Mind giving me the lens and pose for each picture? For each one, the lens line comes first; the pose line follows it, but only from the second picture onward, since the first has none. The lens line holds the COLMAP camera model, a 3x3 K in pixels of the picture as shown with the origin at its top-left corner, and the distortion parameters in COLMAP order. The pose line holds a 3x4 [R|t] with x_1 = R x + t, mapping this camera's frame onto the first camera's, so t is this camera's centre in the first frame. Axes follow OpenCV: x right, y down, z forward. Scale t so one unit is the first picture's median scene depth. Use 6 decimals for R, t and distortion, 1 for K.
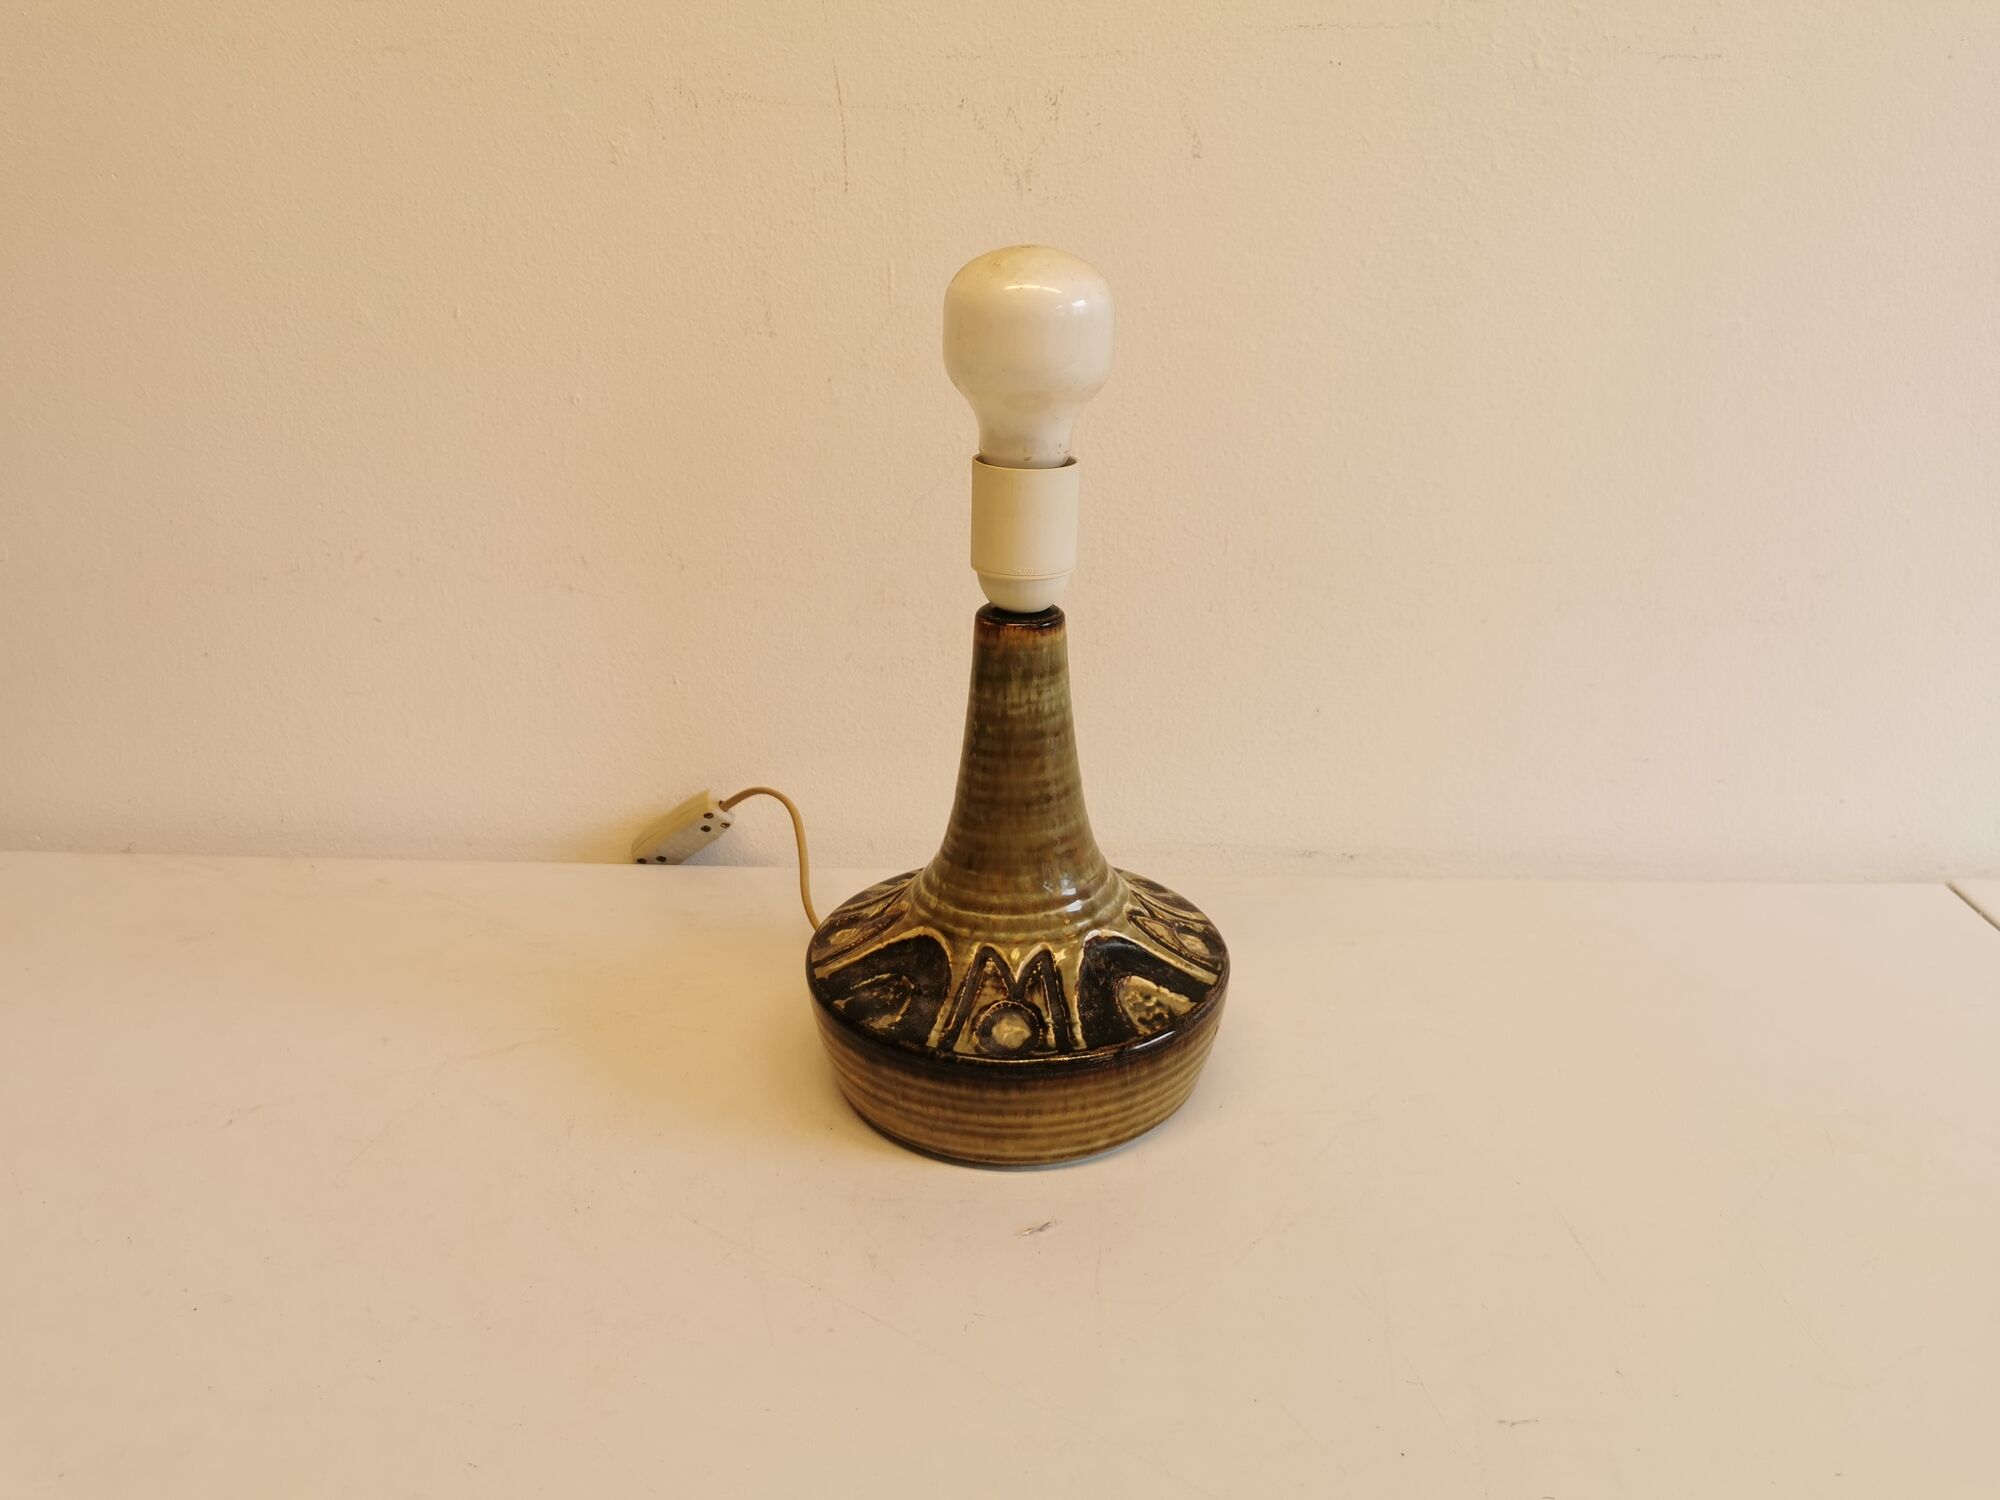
lens RADIAL K [[1546.5, 0, 1002.9], [0, 1546.5, 735.2], [0, 0, 1]] dist [0.011112, -0.000015]
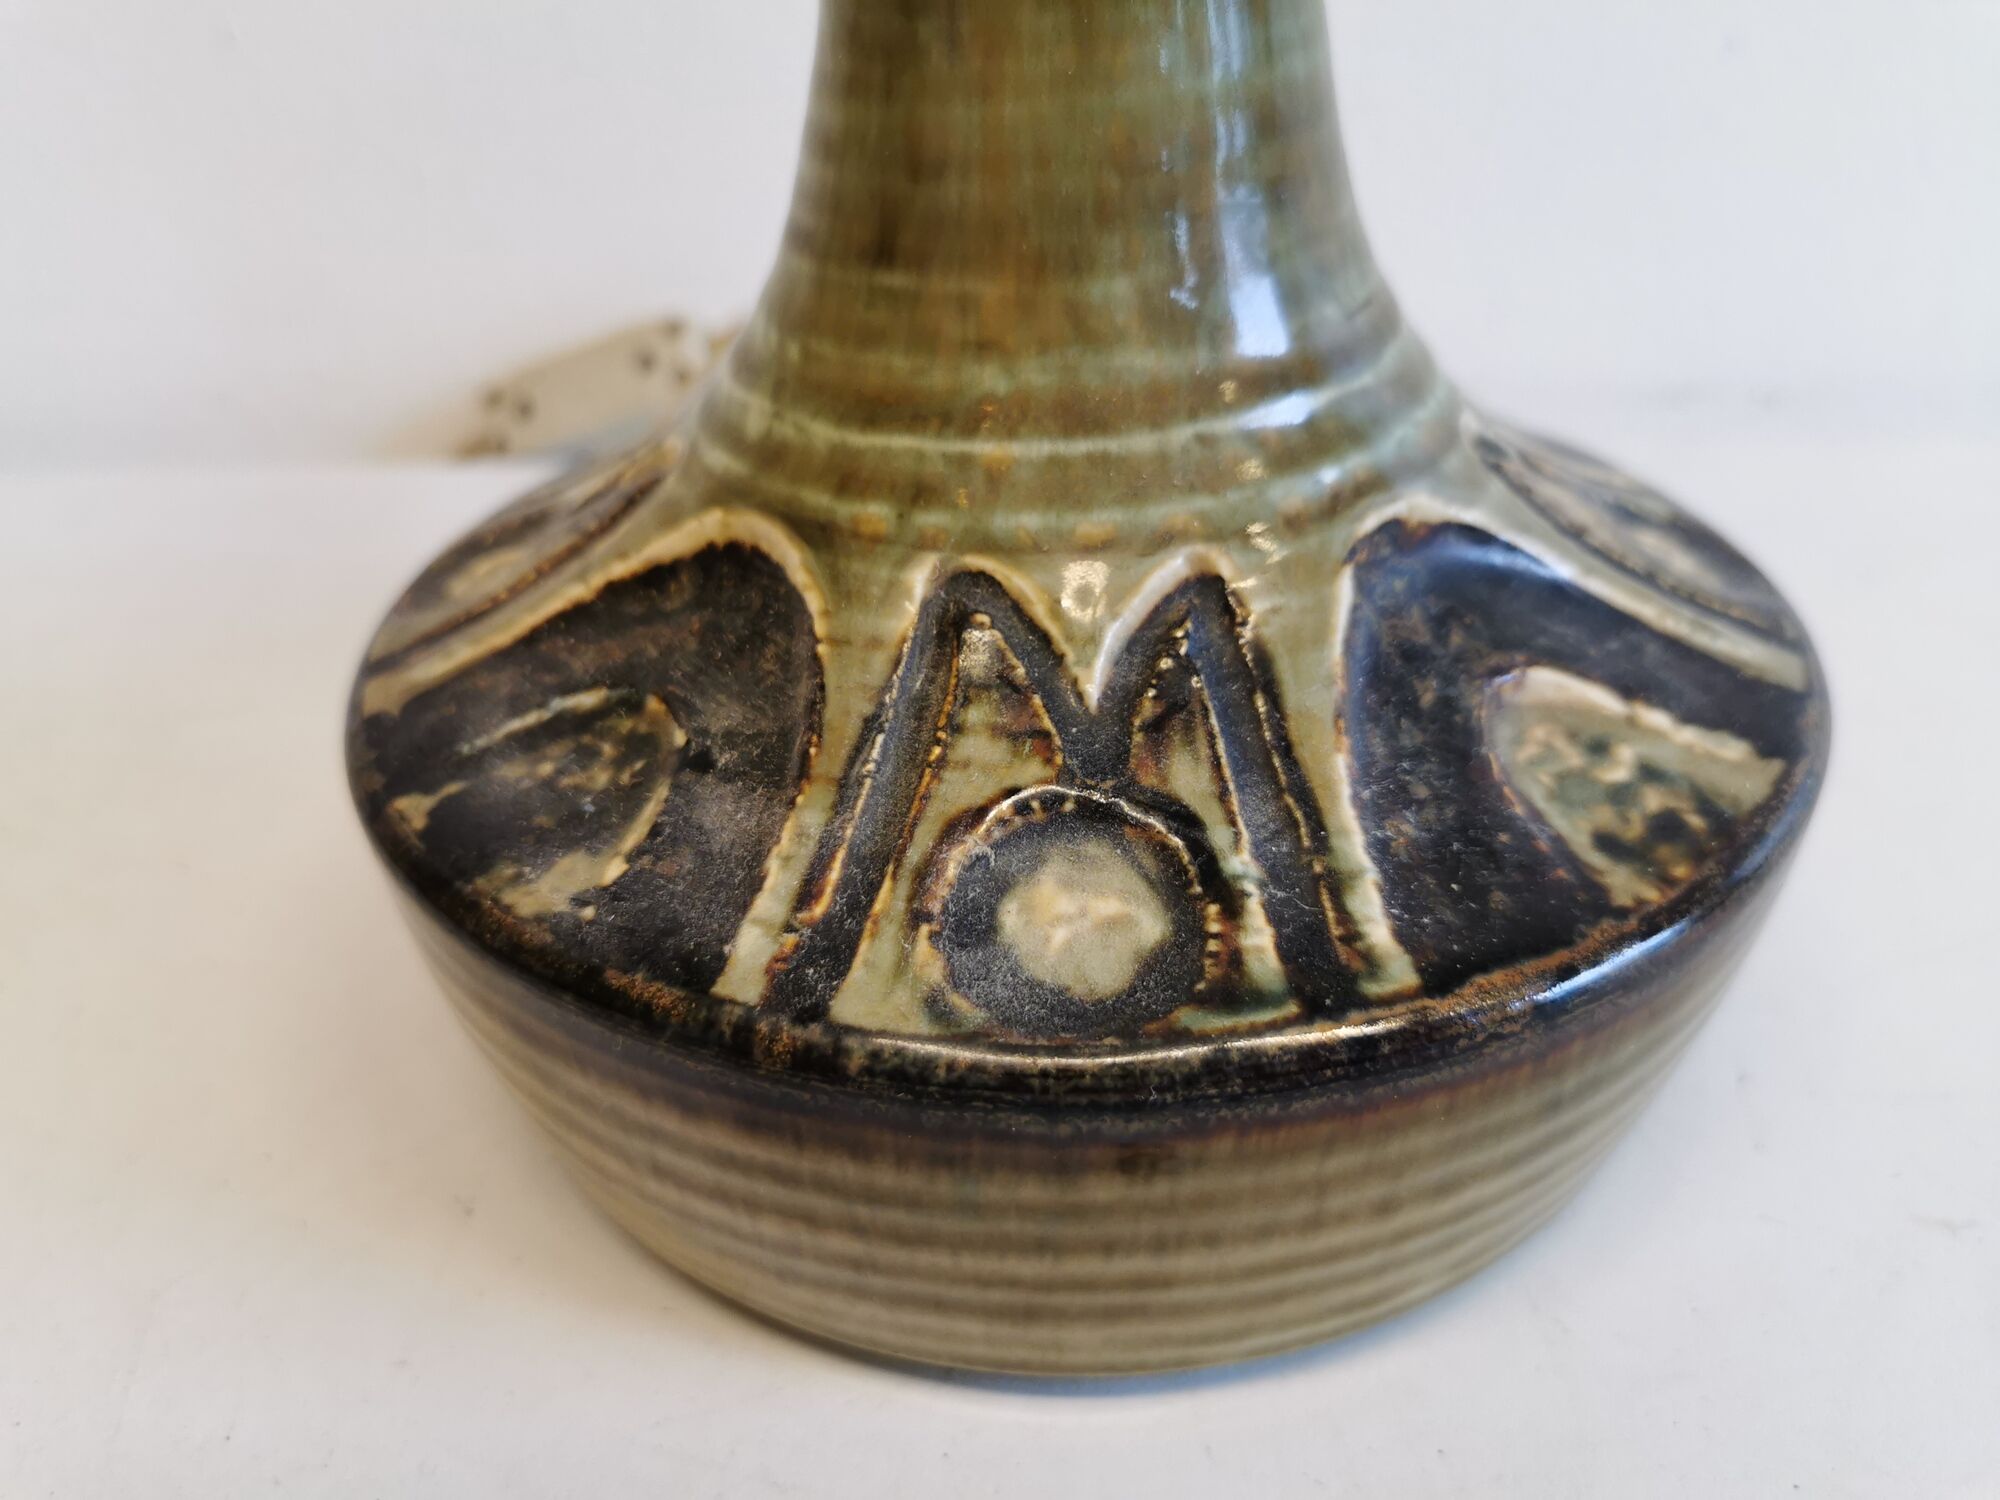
lens RADIAL K [[1617.8, 0, 1000.0], [0, 1617.8, 750.0], [0, 0, 1]] dist [-0.012796, -0.009493]
pose [[0.999425, -0.033897, 0.000596, -0.006080], [0.033156, 0.980944, 0.191441, 0.116954], [-0.007074, -0.191312, 0.981504, 0.748337]]
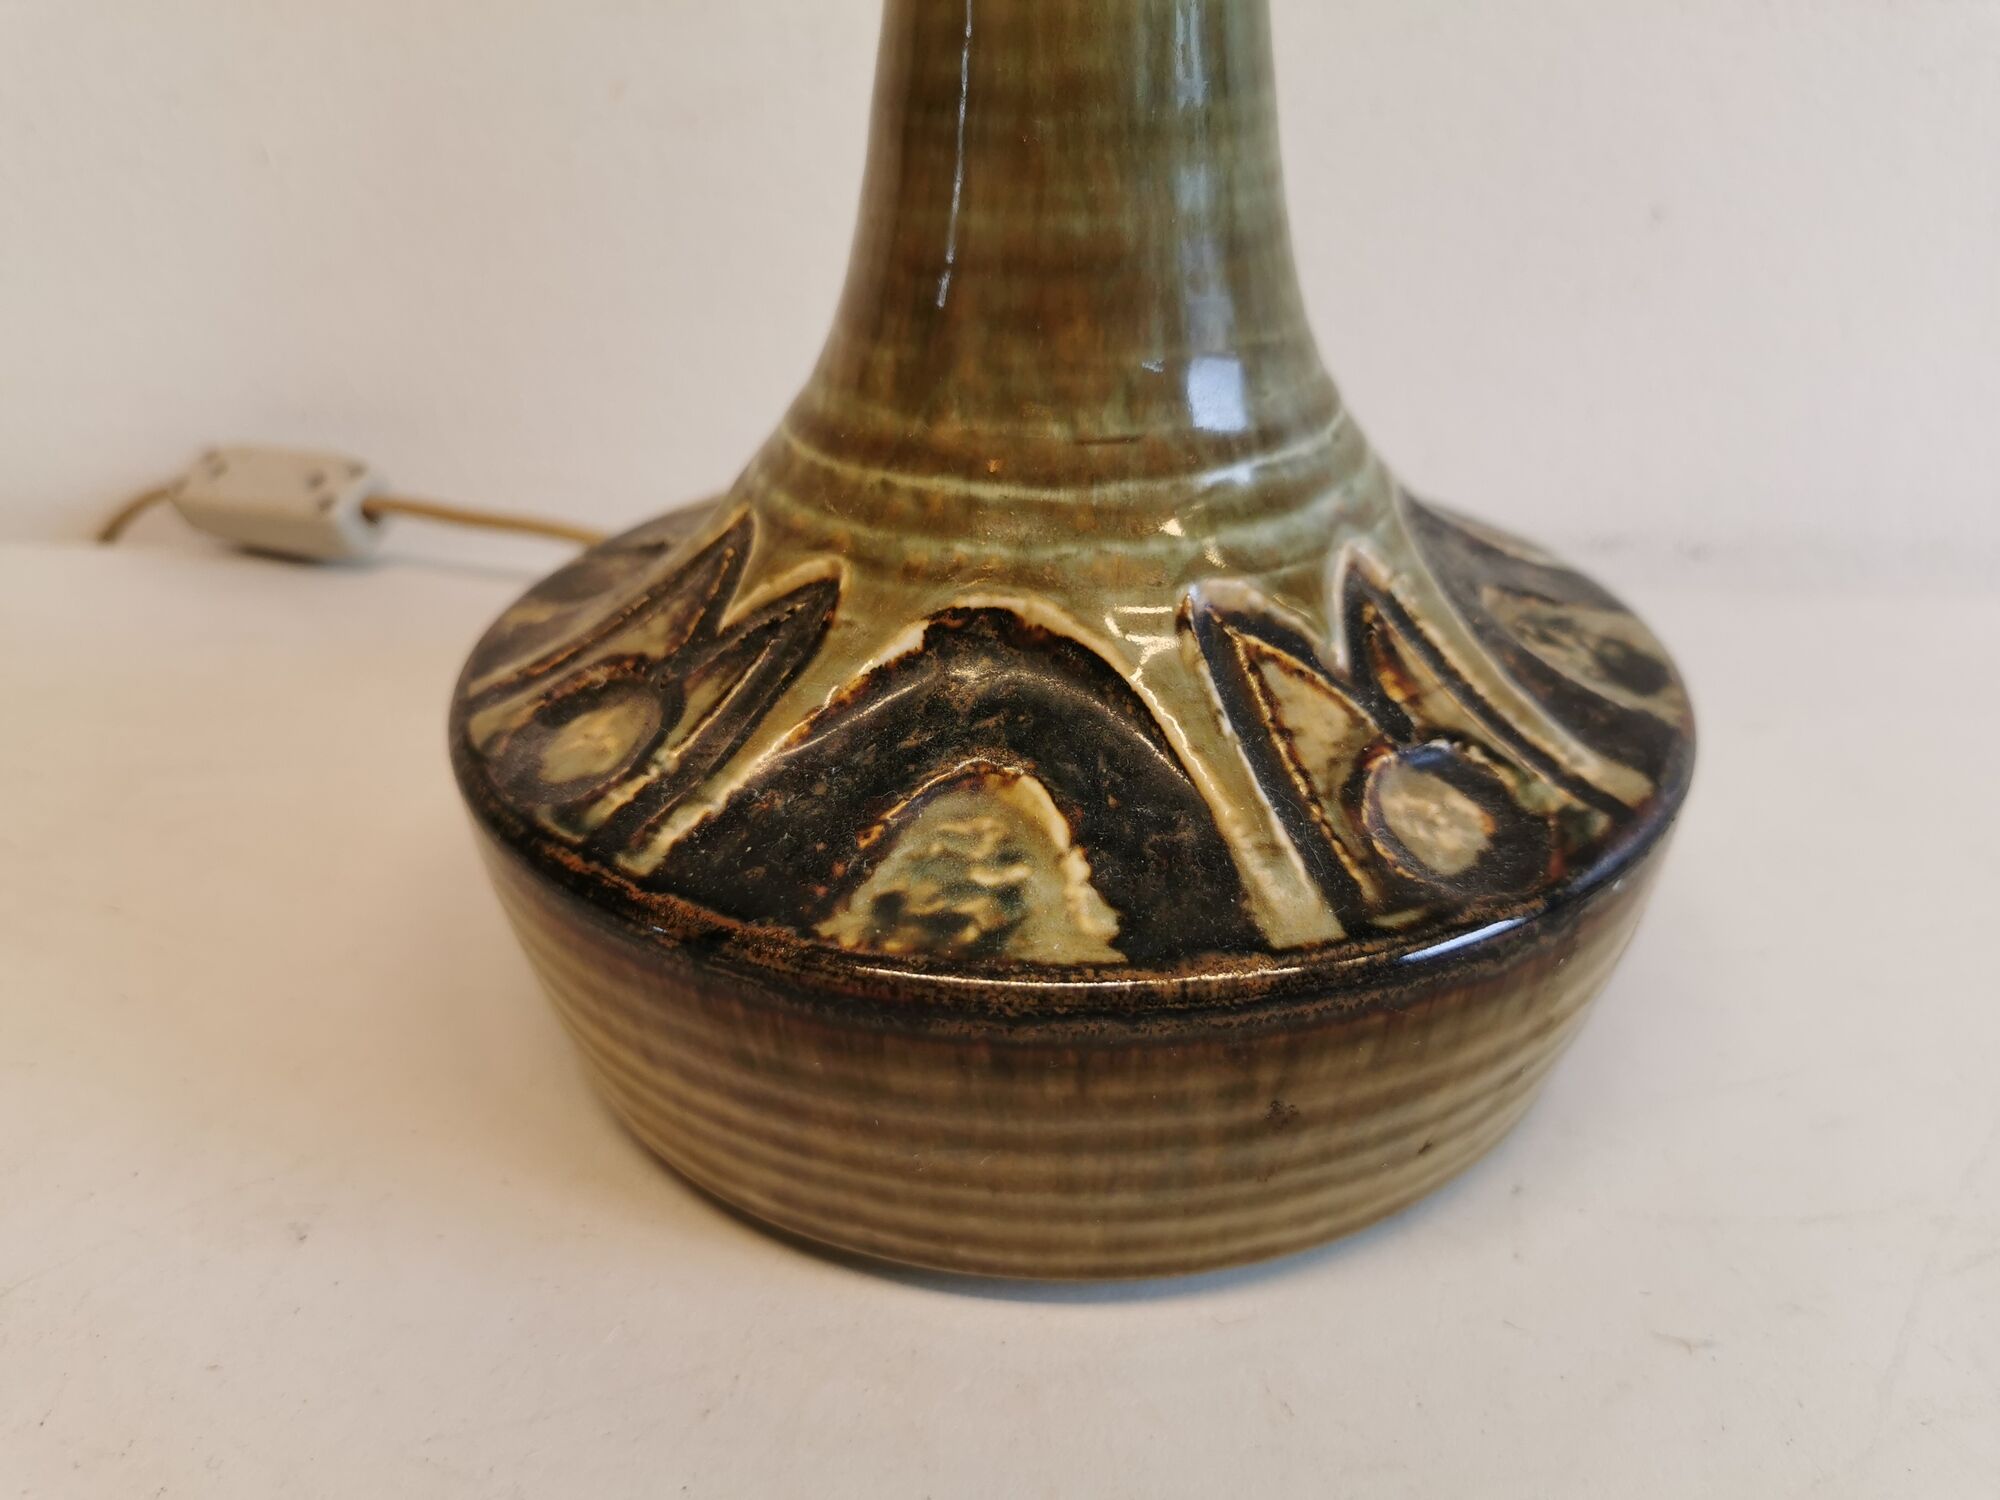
lens RADIAL K [[1617.8, 0, 1000.0], [0, 1617.8, 750.0], [0, 0, 1]] dist [-0.012796, -0.009493]
pose [[0.602524, 0.379013, -0.702363, 0.295776], [-0.281040, 0.924434, 0.257758, 0.077107], [0.746982, 0.042086, 0.663511, 0.814520]]
